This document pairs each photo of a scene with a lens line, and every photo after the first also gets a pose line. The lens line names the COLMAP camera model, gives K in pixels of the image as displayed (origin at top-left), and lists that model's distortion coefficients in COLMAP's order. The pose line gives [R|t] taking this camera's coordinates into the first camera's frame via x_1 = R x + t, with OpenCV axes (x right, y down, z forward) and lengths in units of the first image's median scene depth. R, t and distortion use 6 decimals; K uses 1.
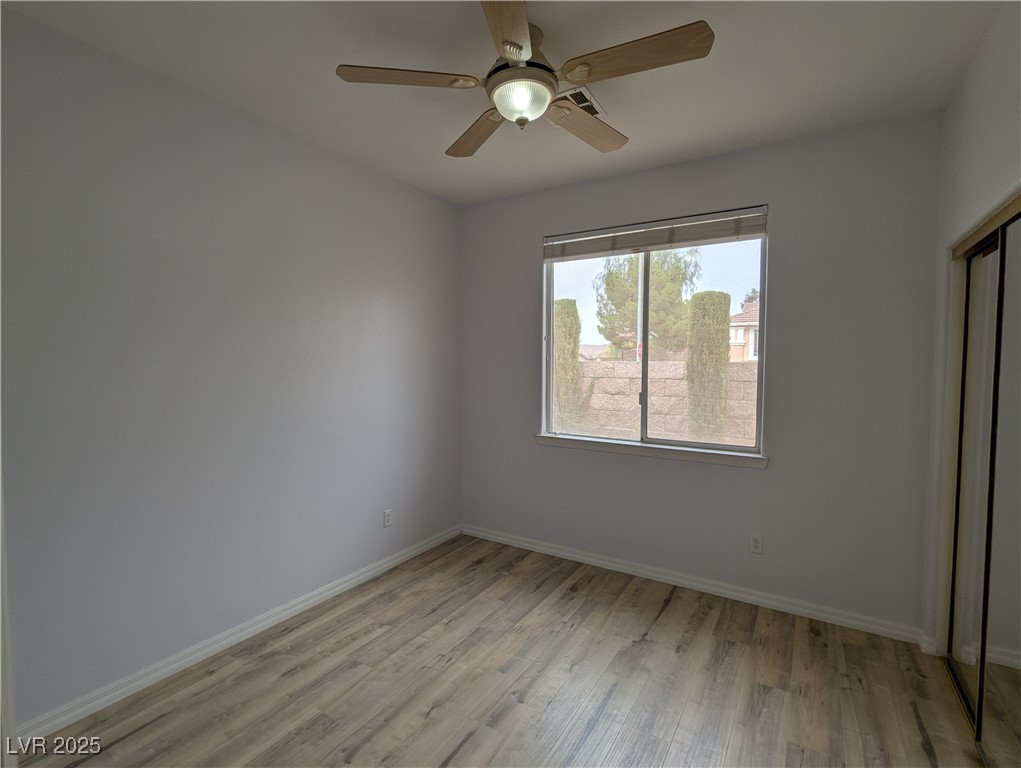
lens RADIAL K [[486.1, 0, 512.5], [0, 486.1, 379.1], [0, 0, 1]] dist [0.001487, 0.000534]
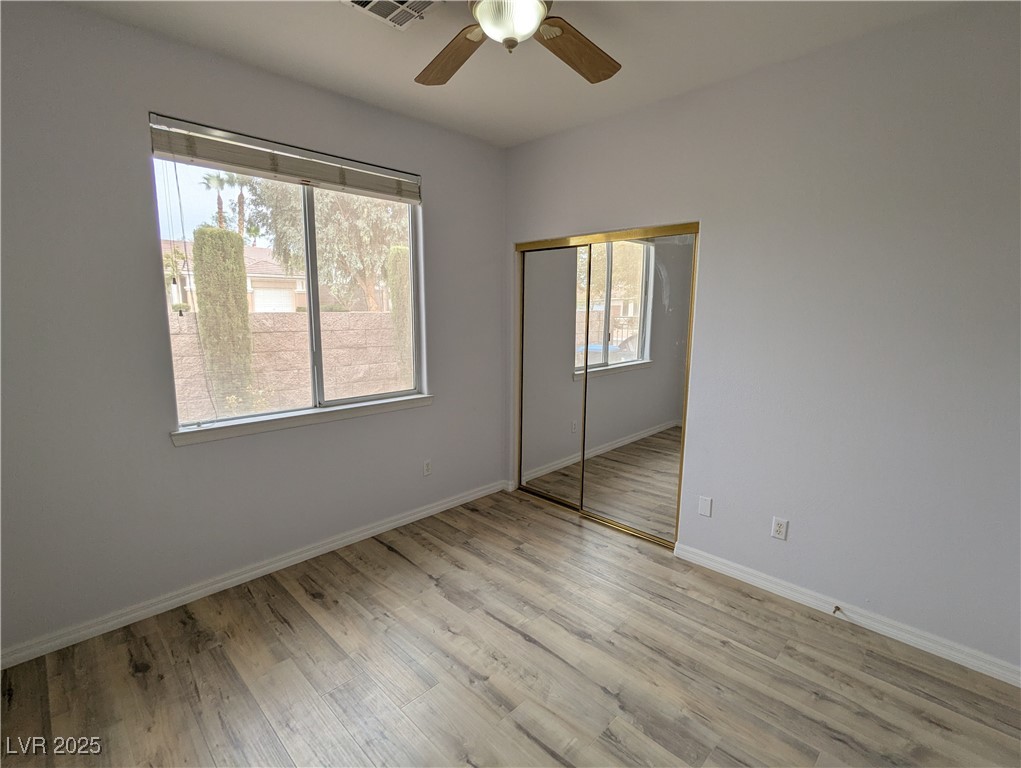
lens RADIAL K [[486.1, 0, 512.5], [0, 486.1, 379.1], [0, 0, 1]] dist [0.001487, 0.000534]
pose [[0.220411, -0.144750, 0.964607, -0.584692], [0.032007, 0.989468, 0.141167, -0.041527], [-0.974882, -0.000241, 0.222722, 0.527451]]
